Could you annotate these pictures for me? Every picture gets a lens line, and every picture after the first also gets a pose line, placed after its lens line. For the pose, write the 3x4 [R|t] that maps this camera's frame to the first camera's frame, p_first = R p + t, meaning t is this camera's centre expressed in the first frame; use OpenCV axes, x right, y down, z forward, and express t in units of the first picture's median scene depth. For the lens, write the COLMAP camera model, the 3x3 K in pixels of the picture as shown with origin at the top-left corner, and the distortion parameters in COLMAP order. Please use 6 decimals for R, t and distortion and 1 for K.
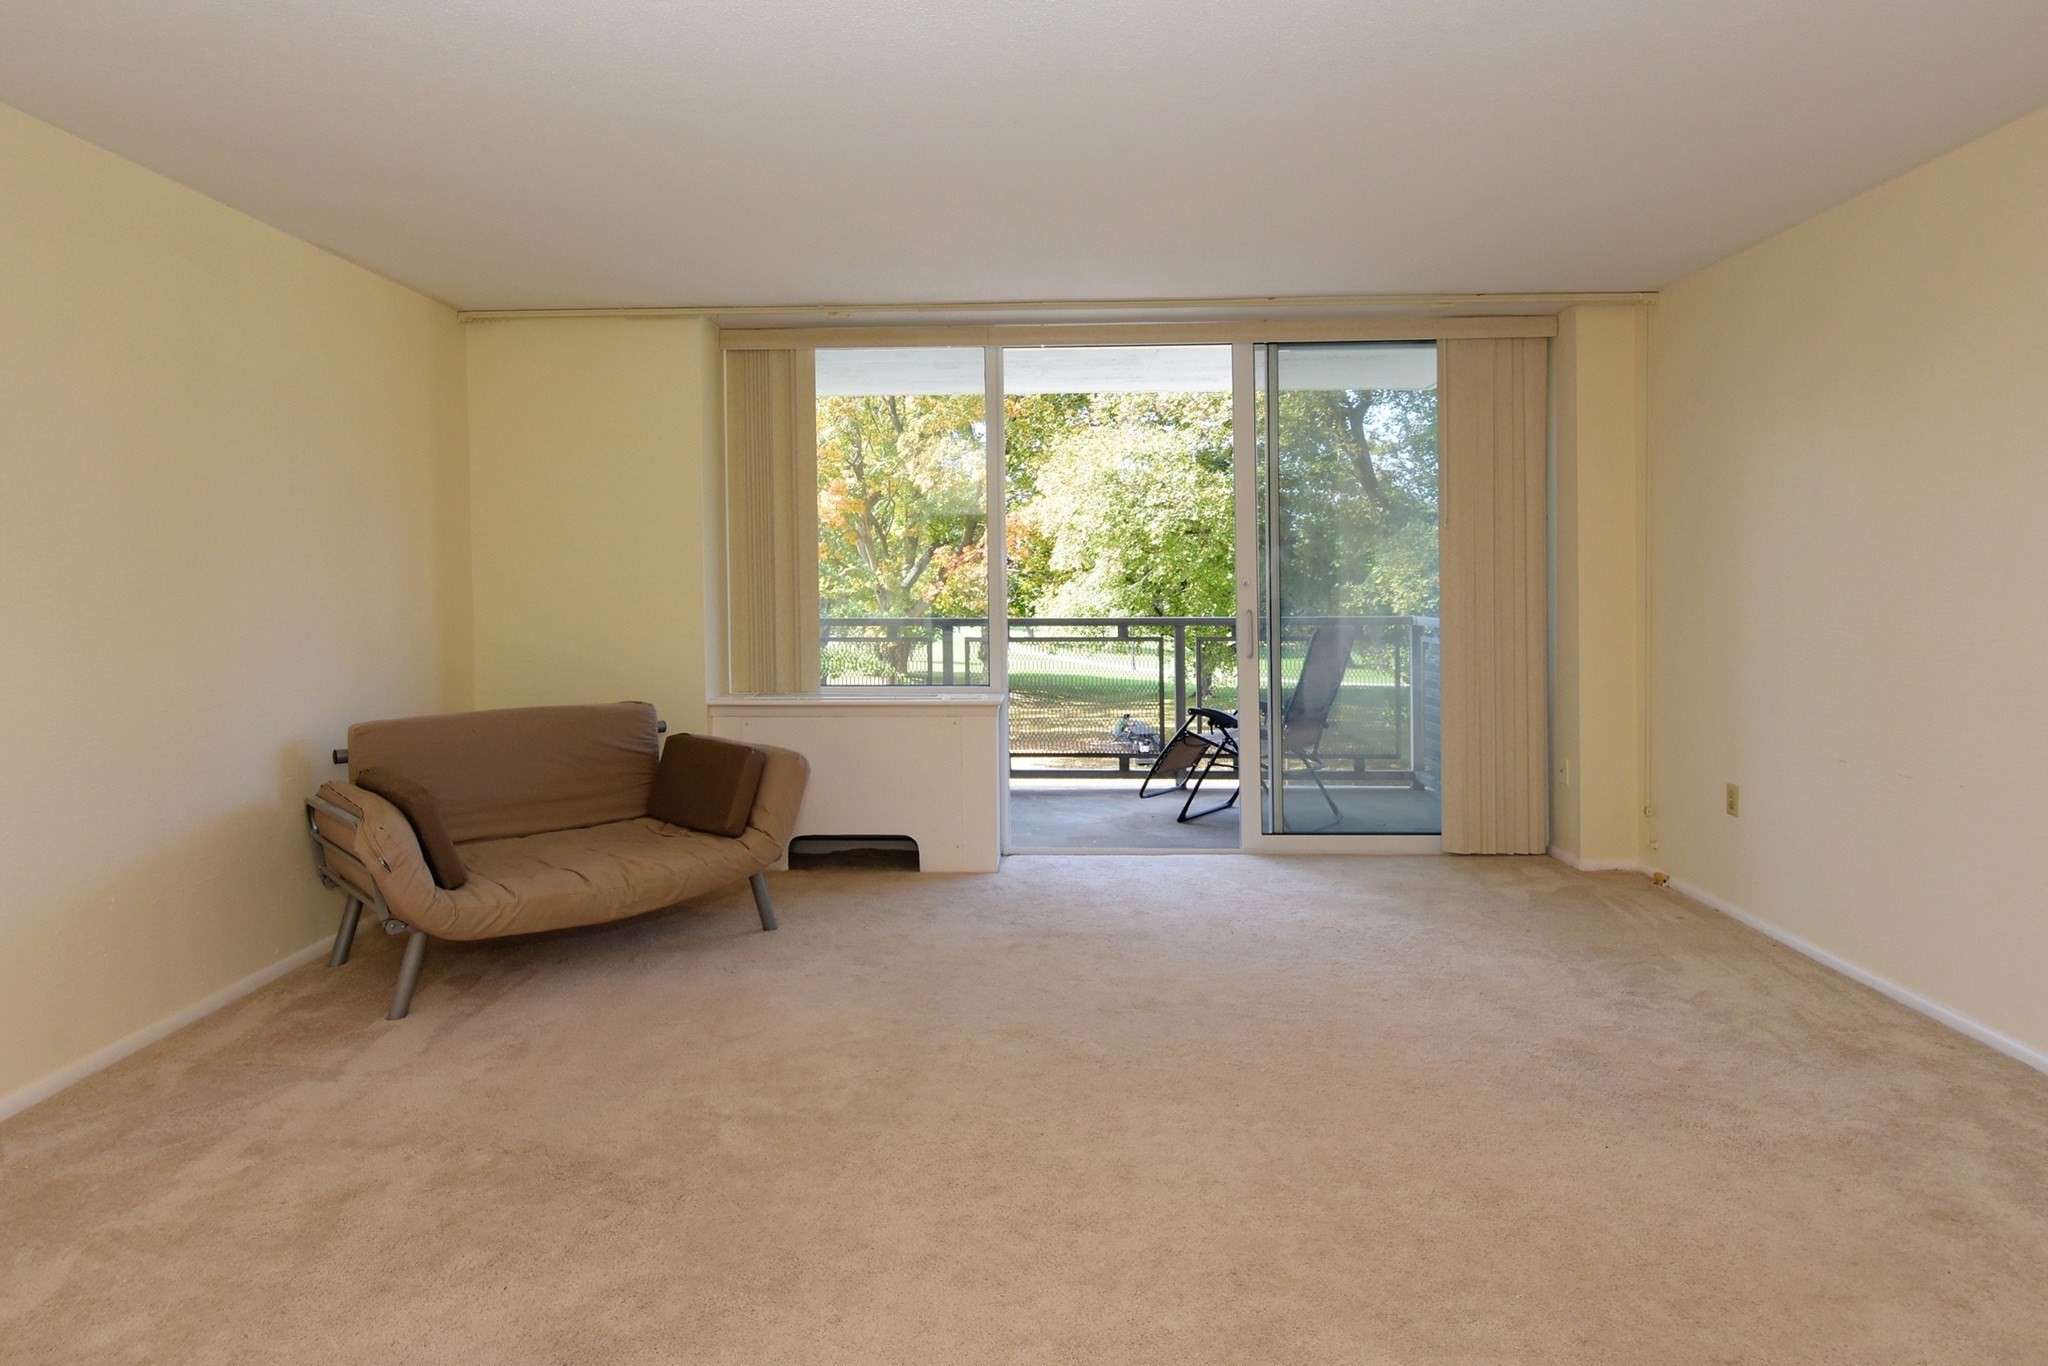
lens RADIAL K [[1144.8, 0, 1069.1], [0, 1144.8, 611.6], [0, 0, 1]] dist [0.025071, -0.030060]
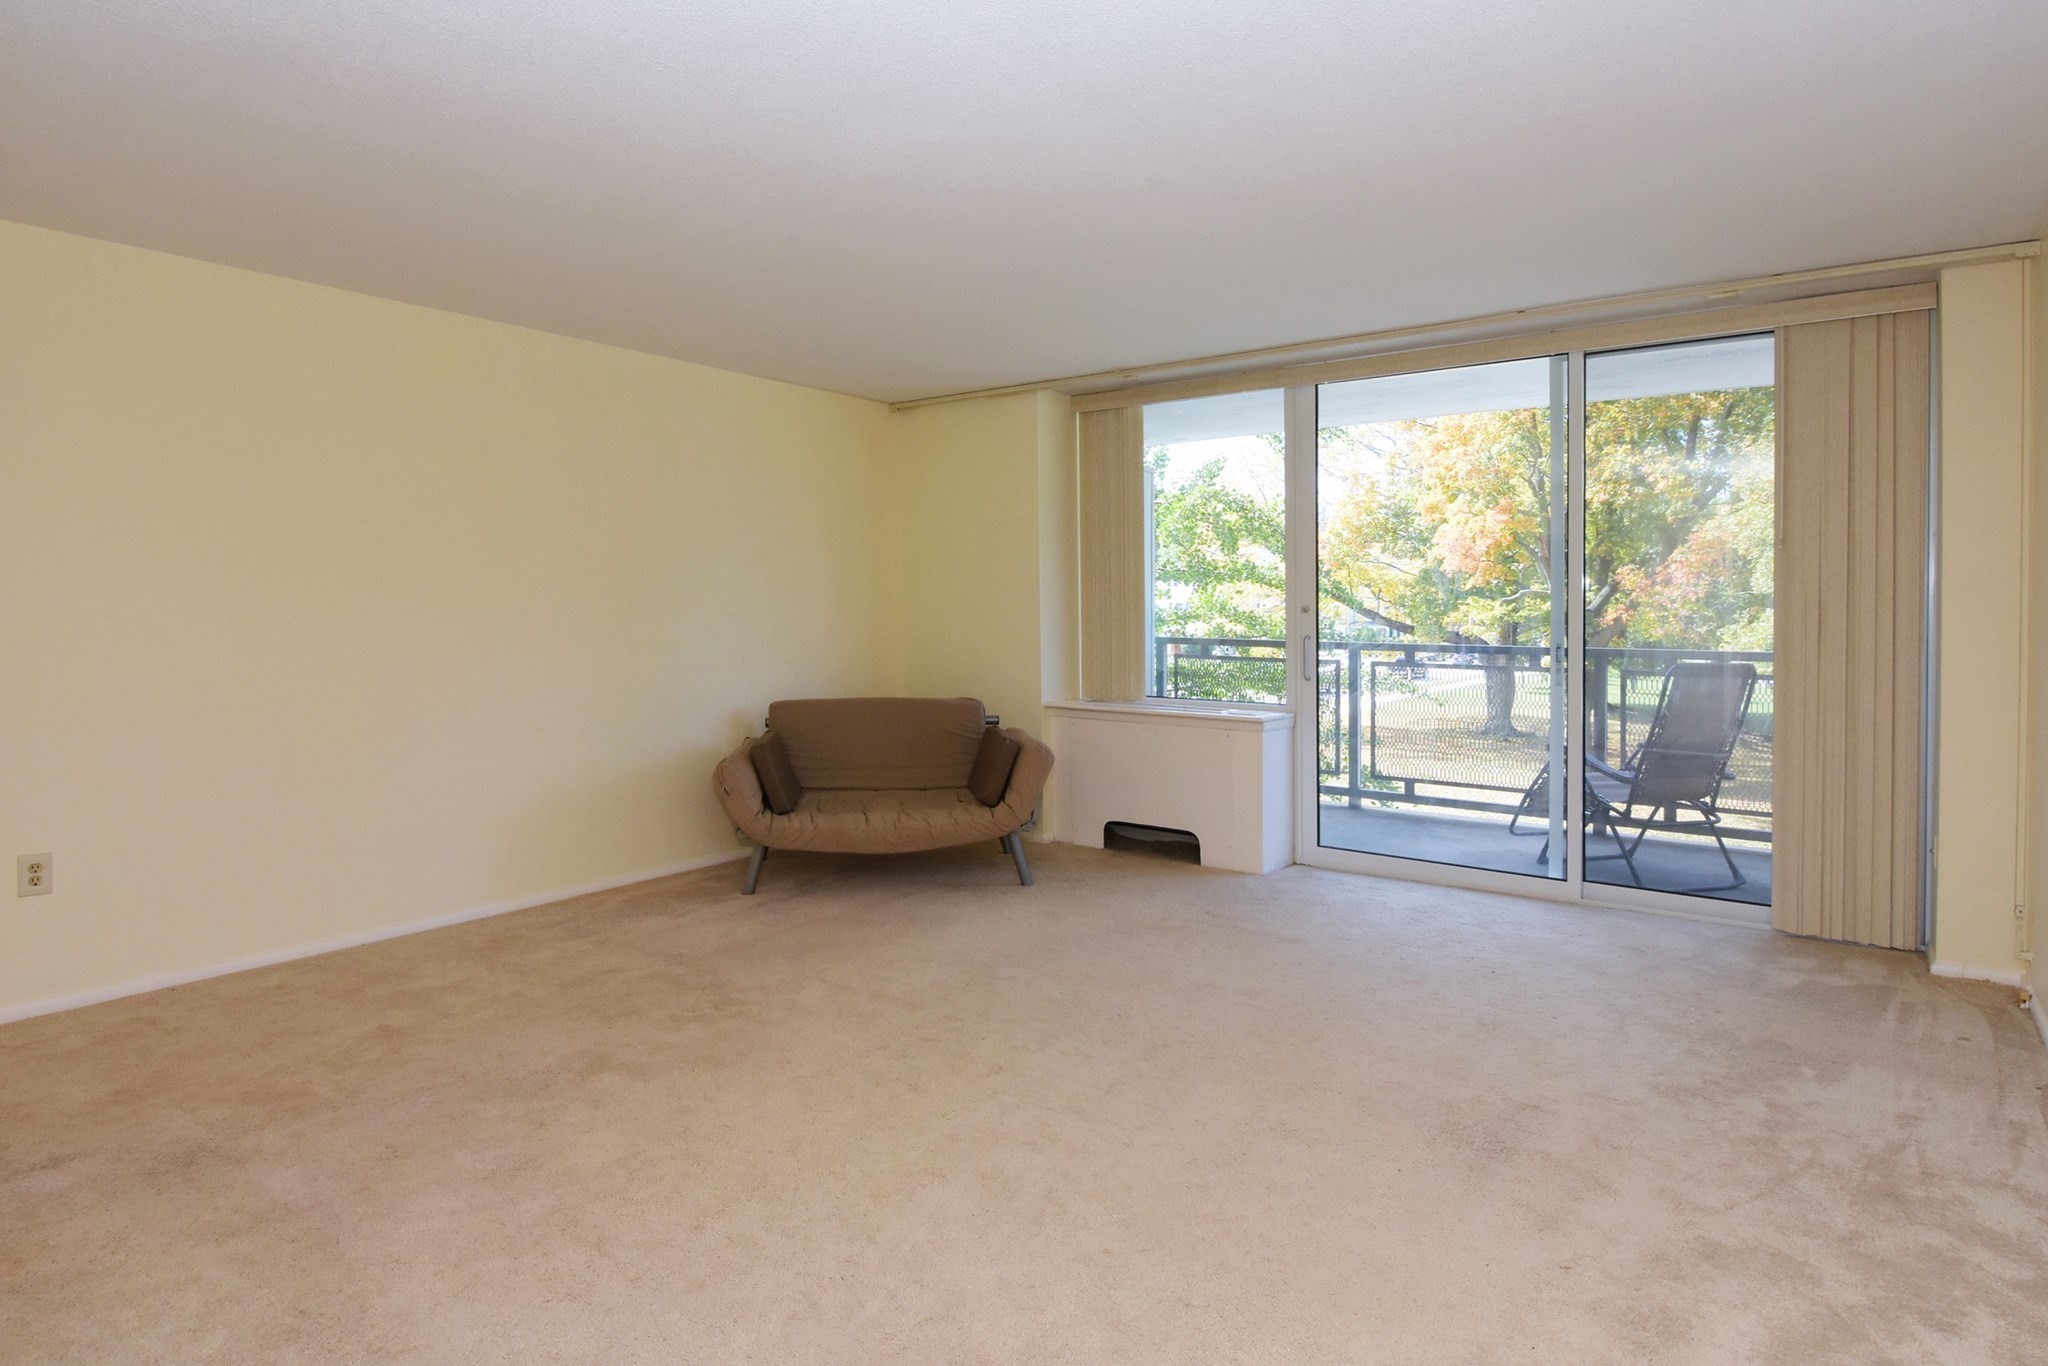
lens RADIAL K [[1142.6, 0, 1066.9], [0, 1142.6, 670.2], [0, 0, 1]] dist [0.023090, -0.030259]
pose [[0.824695, 0.039878, -0.564171, 0.415853], [-0.021376, 0.998996, 0.039366, -0.006390], [0.565174, -0.020406, 0.824719, 0.001329]]
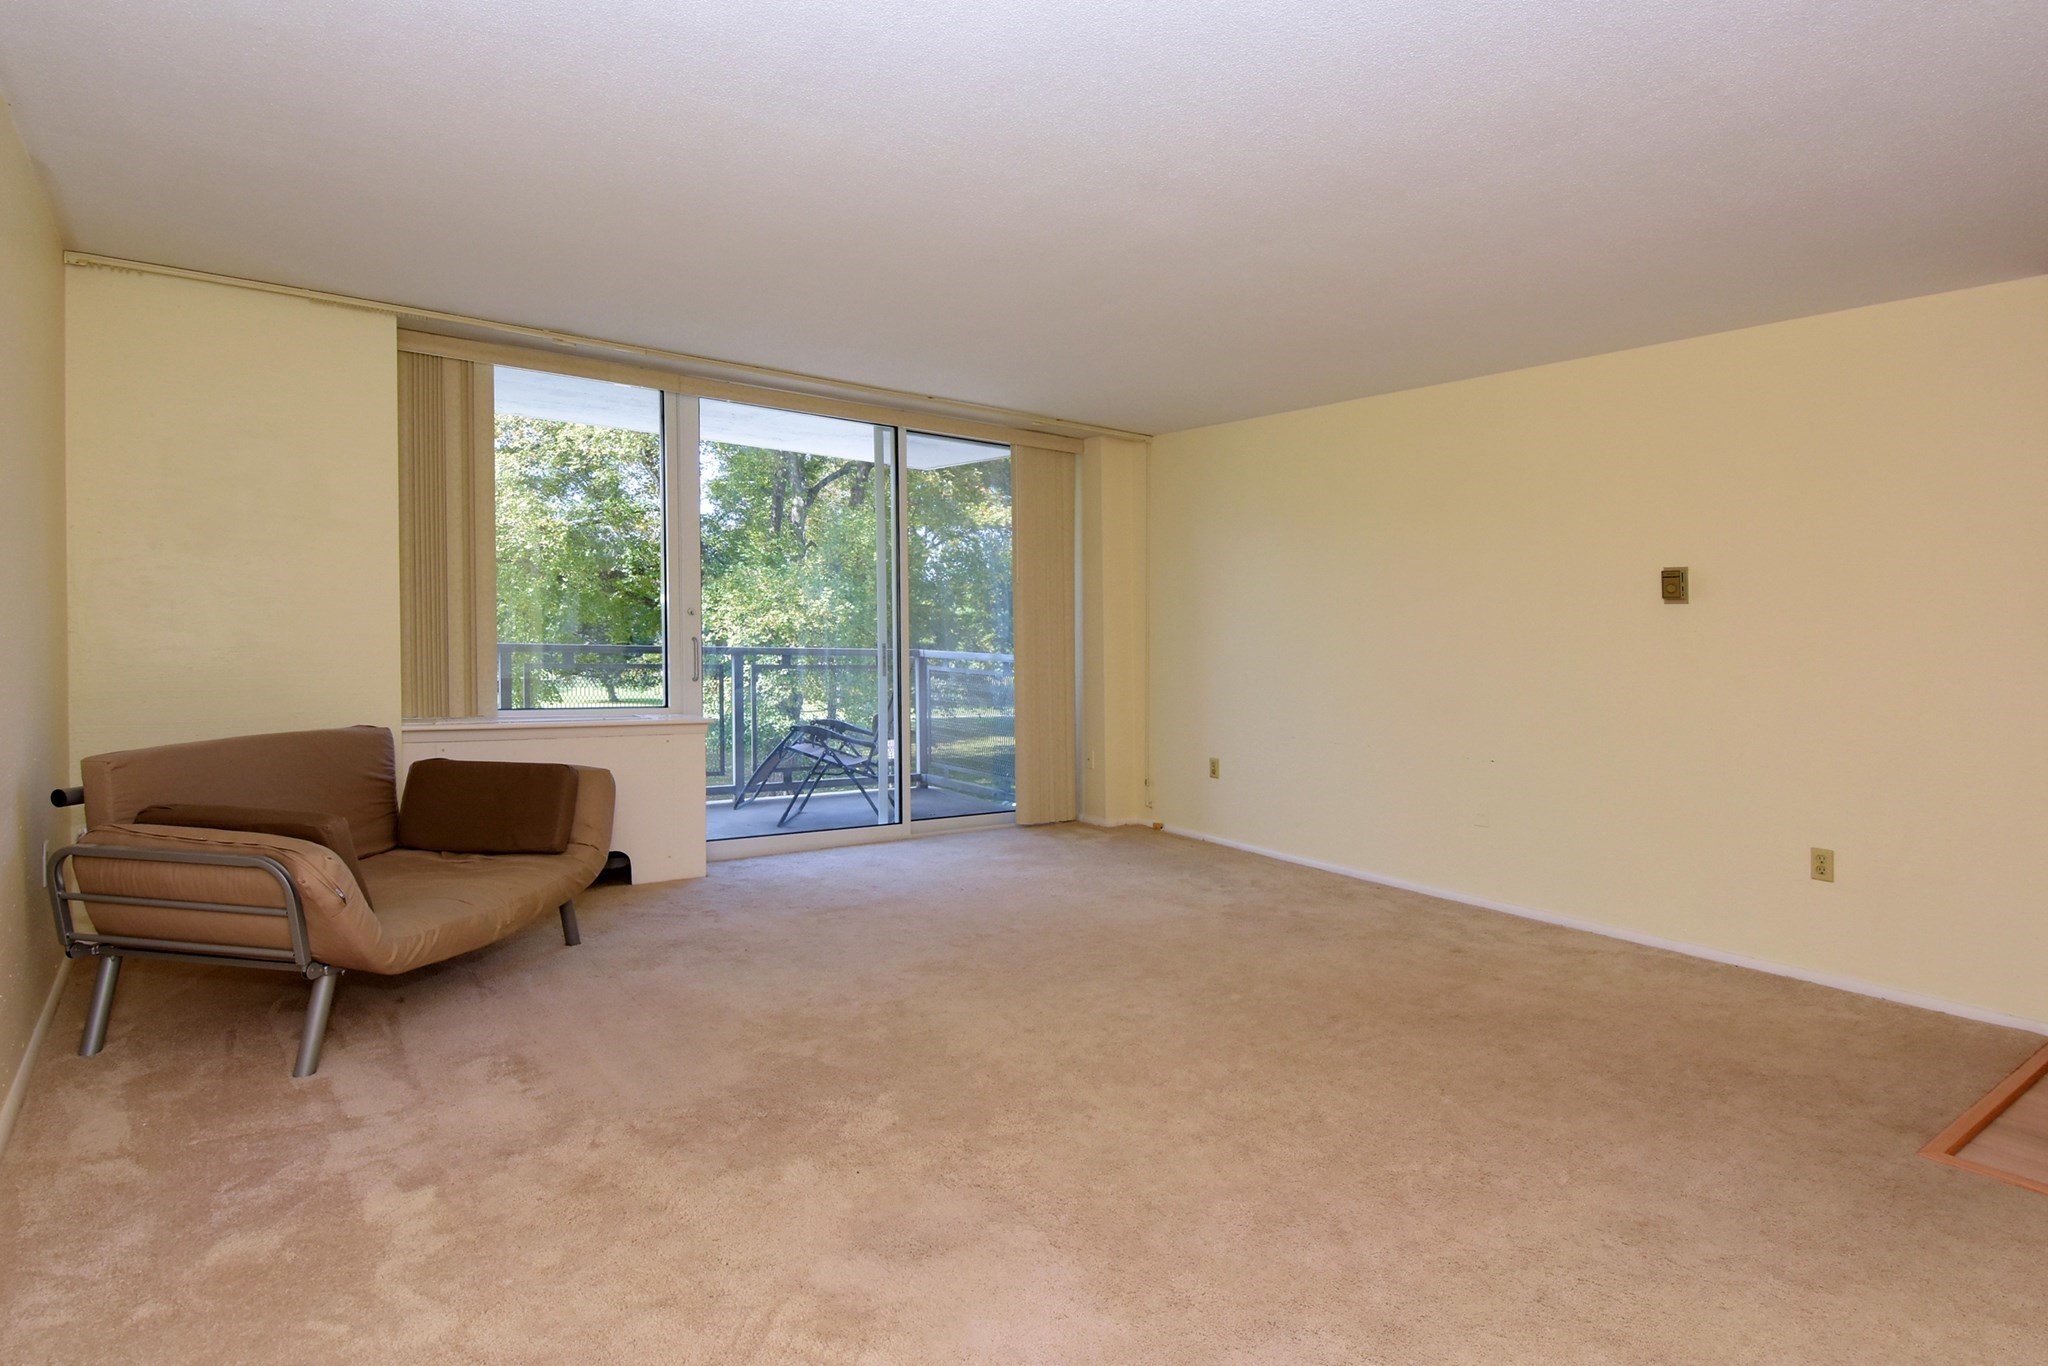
lens RADIAL K [[1098.3, 0, 1060.0], [0, 1098.3, 616.6], [0, 0, 1]] dist [0.023979, -0.028369]
pose [[0.773045, 0.036226, 0.633316, -0.481334], [-0.017163, 0.999197, -0.036204, 0.012414], [-0.634119, 0.017118, 0.773046, -0.030600]]
